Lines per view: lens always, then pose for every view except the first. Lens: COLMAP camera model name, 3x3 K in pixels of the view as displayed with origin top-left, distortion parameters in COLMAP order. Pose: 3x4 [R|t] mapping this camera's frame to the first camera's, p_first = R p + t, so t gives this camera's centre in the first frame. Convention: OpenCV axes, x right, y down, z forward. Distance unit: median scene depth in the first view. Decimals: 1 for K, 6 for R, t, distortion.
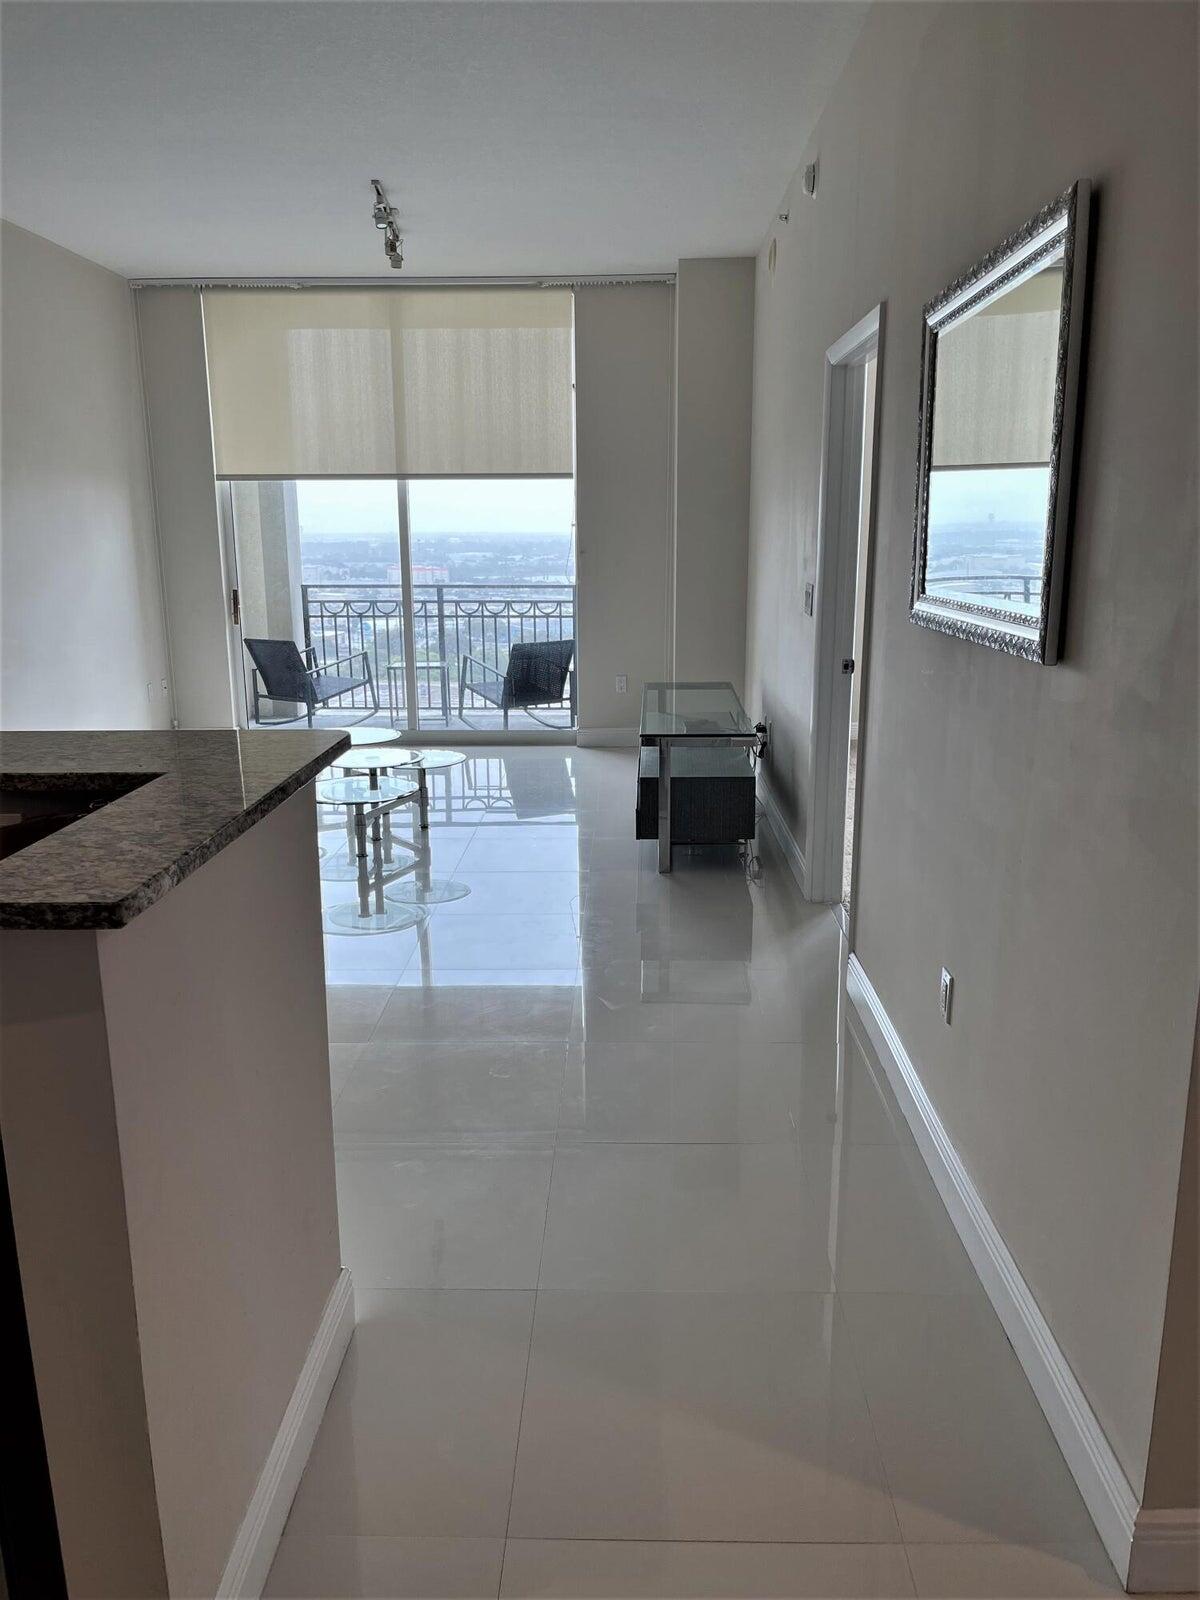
lens RADIAL K [[1205.7, 0, 604.5], [0, 1205.7, 804.0], [0, 0, 1]] dist [-0.000873, -0.015946]
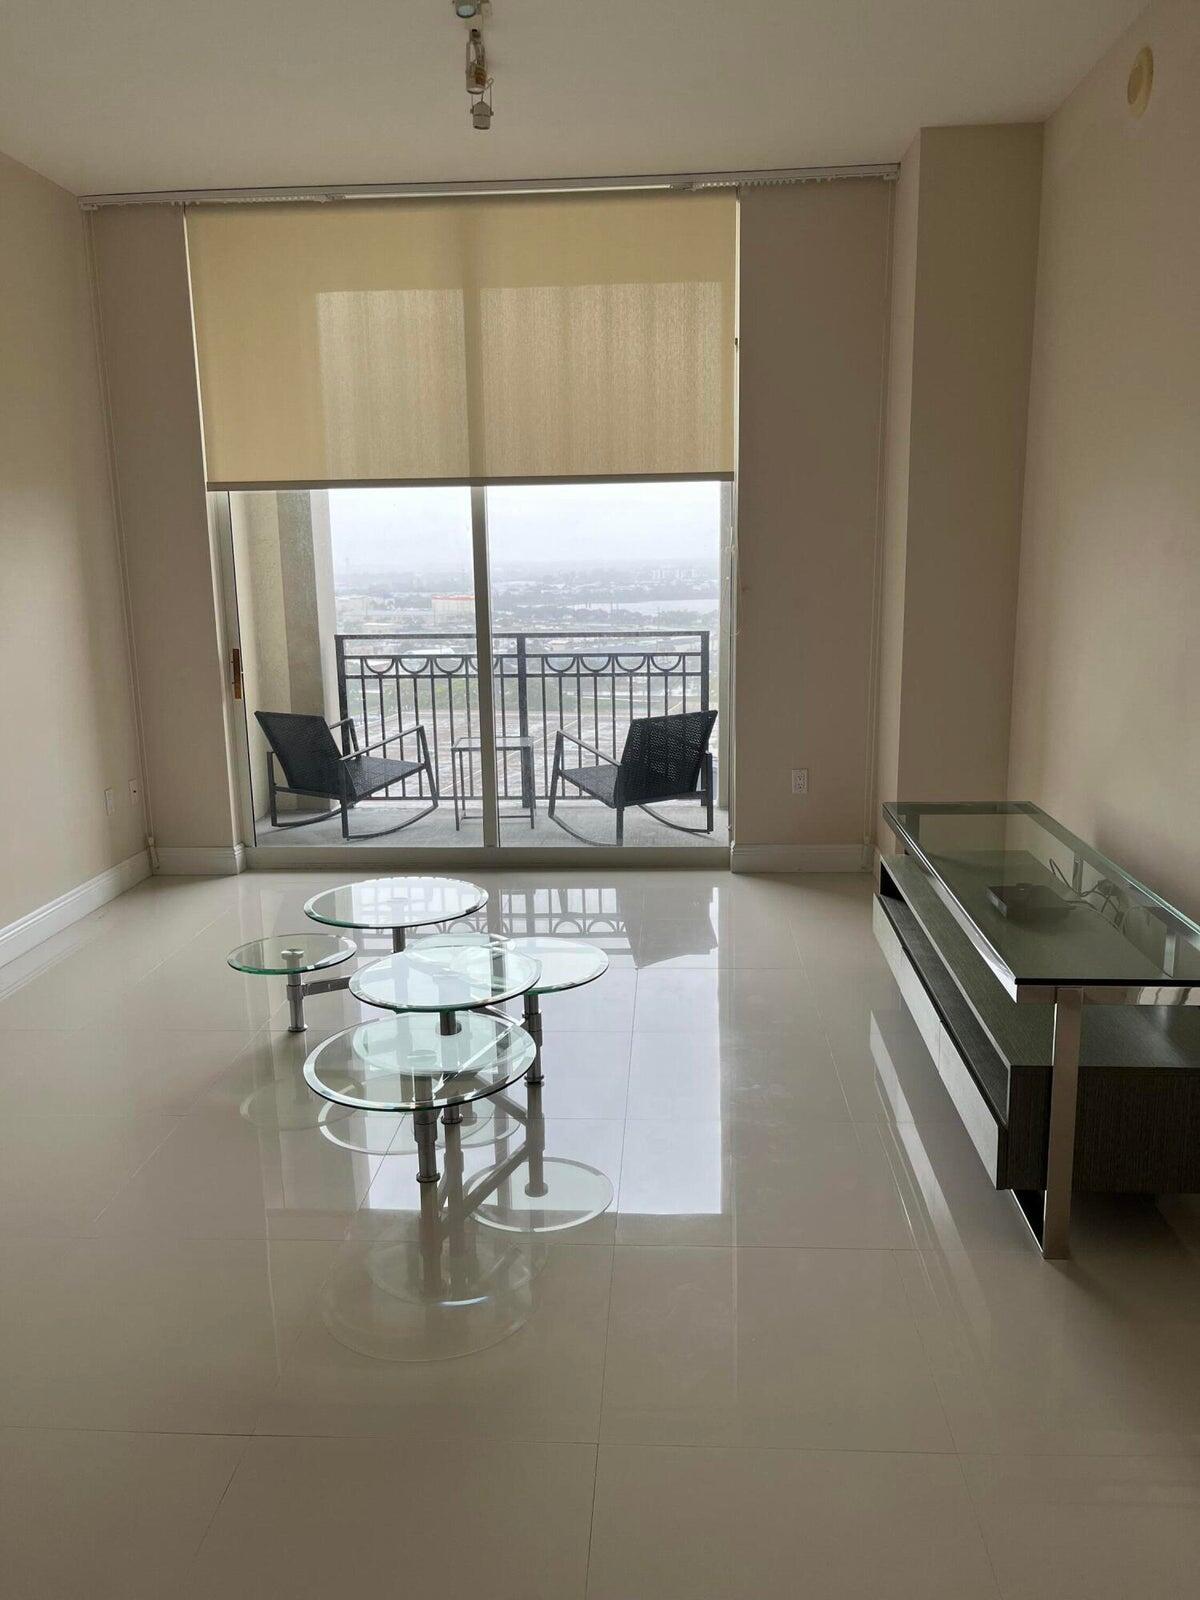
lens RADIAL K [[1205.7, 0, 598.4], [0, 1205.7, 798.6], [0, 0, 1]] dist [-0.000873, -0.015946]
pose [[0.999138, -0.003574, -0.041347, -0.062461], [0.002464, 0.999636, -0.026865, -0.063992], [0.041428, 0.026740, 0.998784, 0.282480]]
